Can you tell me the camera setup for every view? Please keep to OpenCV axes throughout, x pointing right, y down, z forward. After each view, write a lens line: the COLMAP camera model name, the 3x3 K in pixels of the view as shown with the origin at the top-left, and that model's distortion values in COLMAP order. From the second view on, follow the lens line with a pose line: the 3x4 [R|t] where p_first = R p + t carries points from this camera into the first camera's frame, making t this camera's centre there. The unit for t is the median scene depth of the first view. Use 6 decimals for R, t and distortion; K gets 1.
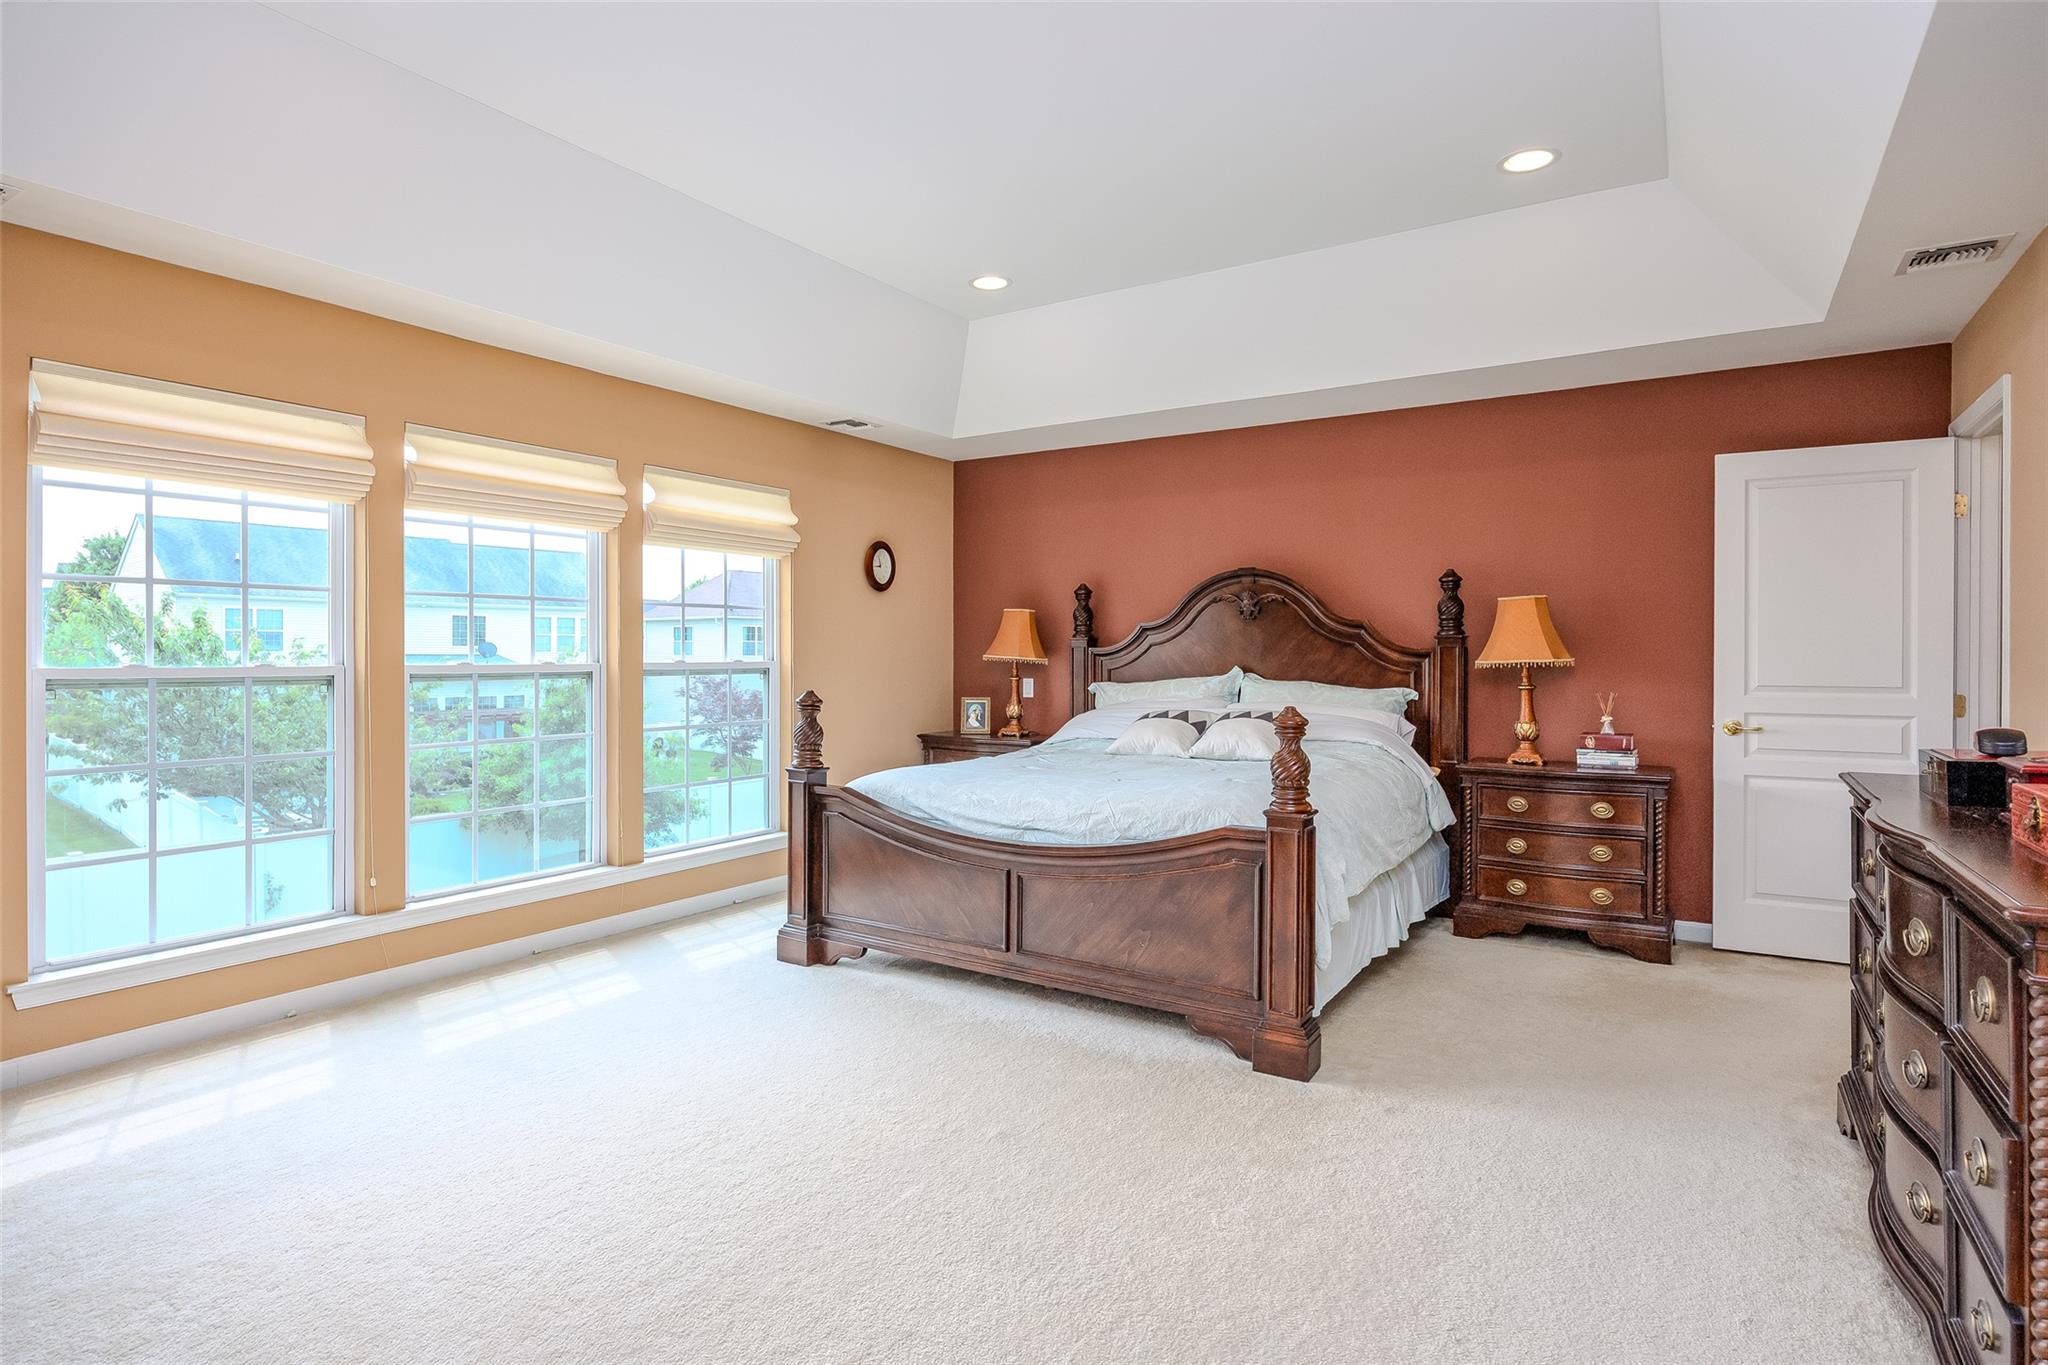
lens RADIAL K [[1024.1, 0, 1028.5], [0, 1024.1, 659.6], [0, 0, 1]] dist [-0.019665, 0.000050]
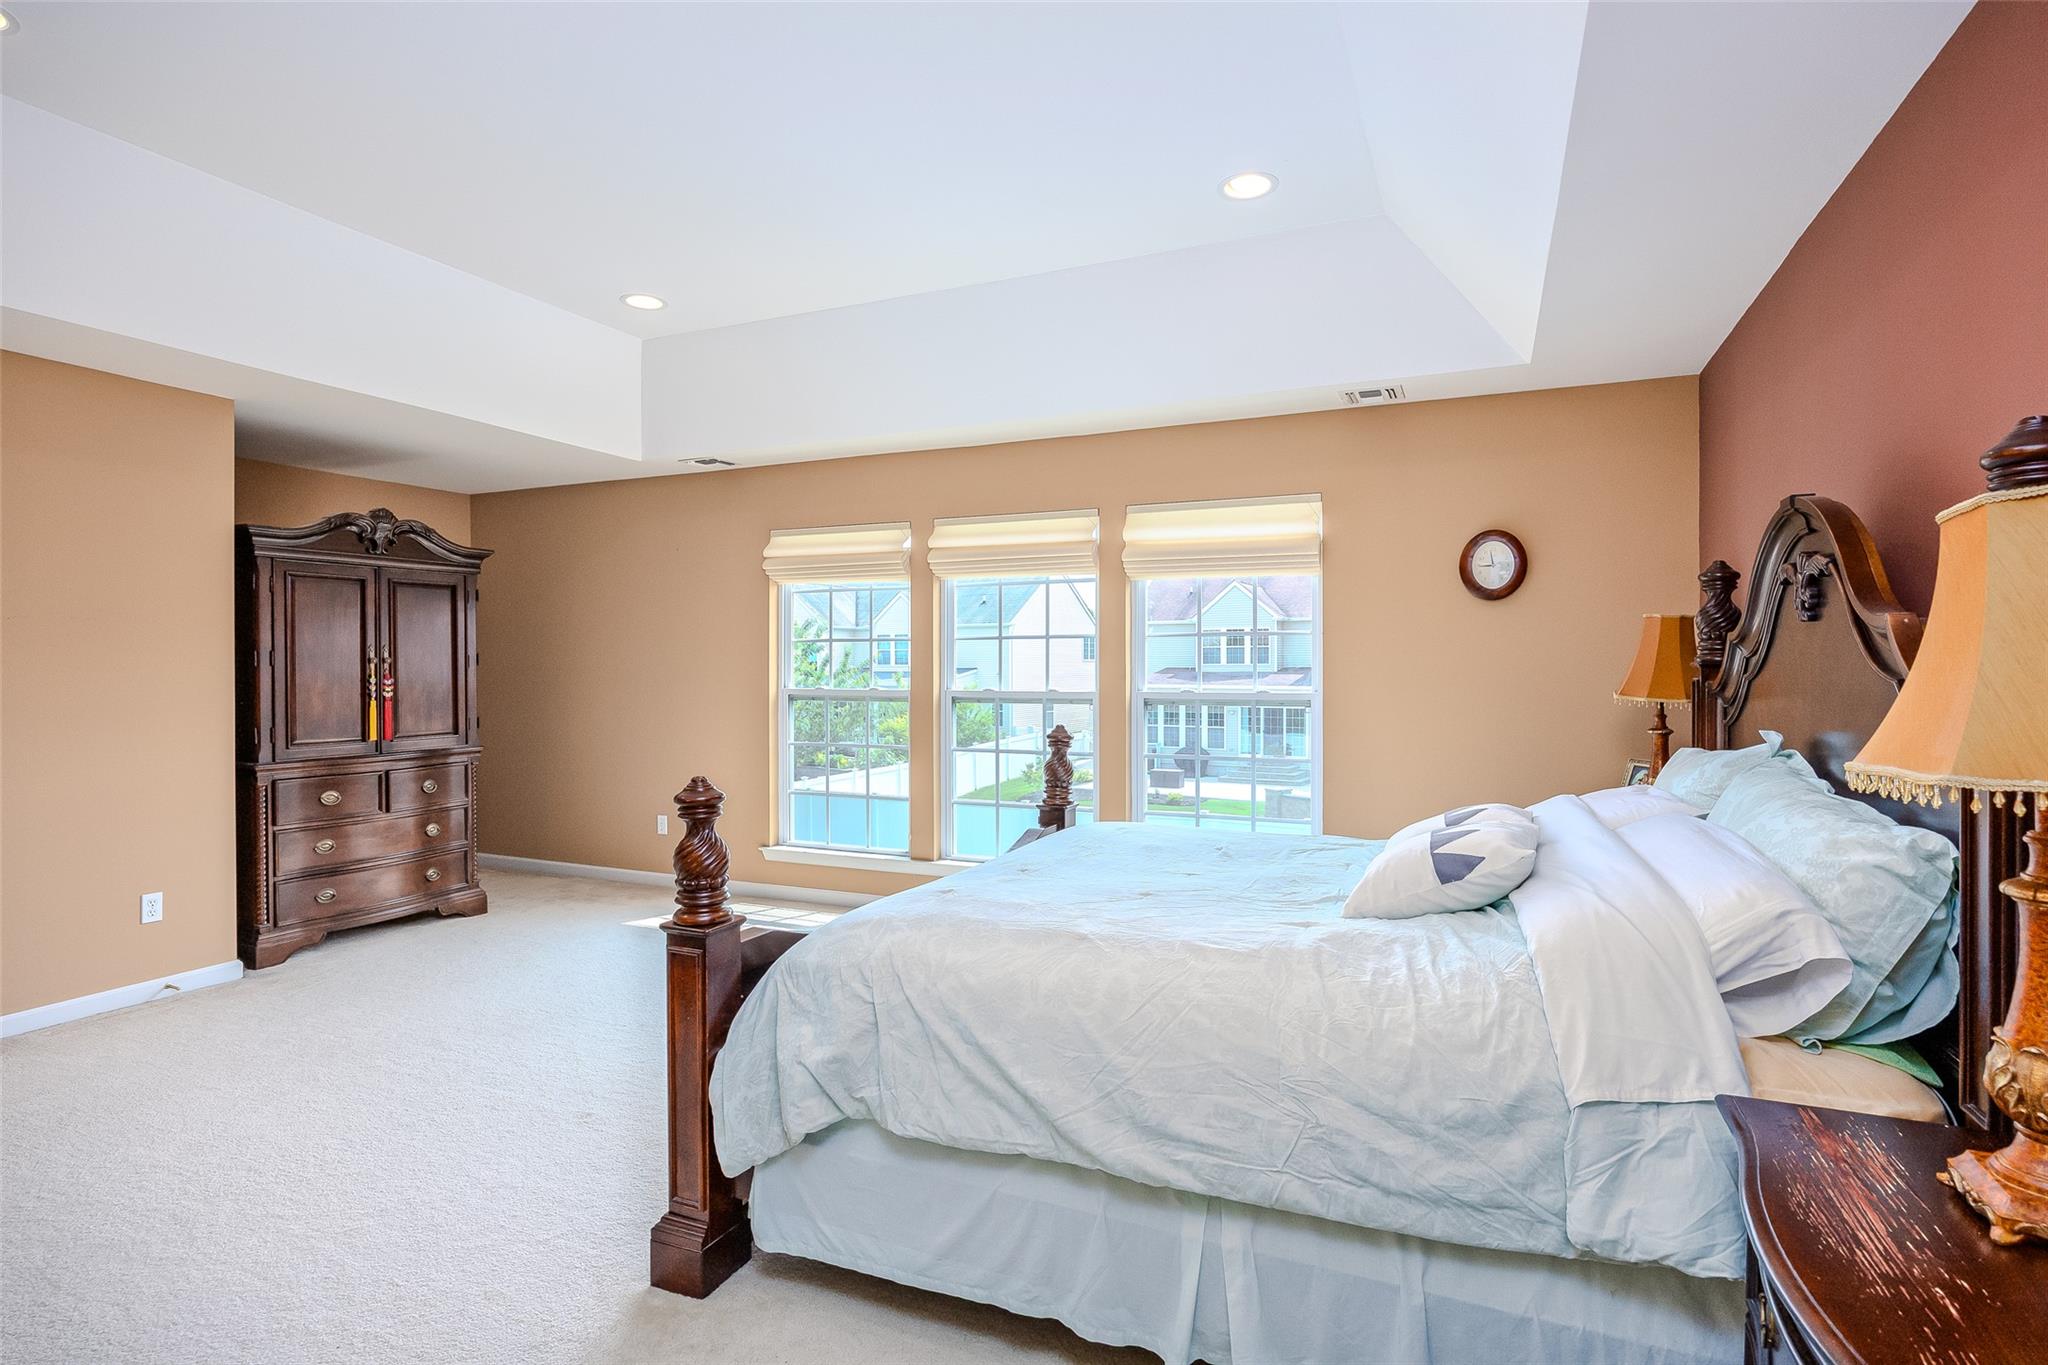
lens RADIAL K [[1041.3, 0, 1024.0], [0, 1041.3, 682.5], [0, 0, 1]] dist [-0.012983, 0.000868]
pose [[0.183158, 0.016079, -0.982952, 1.289879], [-0.000756, 0.999868, 0.016215, -0.045731], [0.983083, -0.002227, 0.183146, 1.319151]]
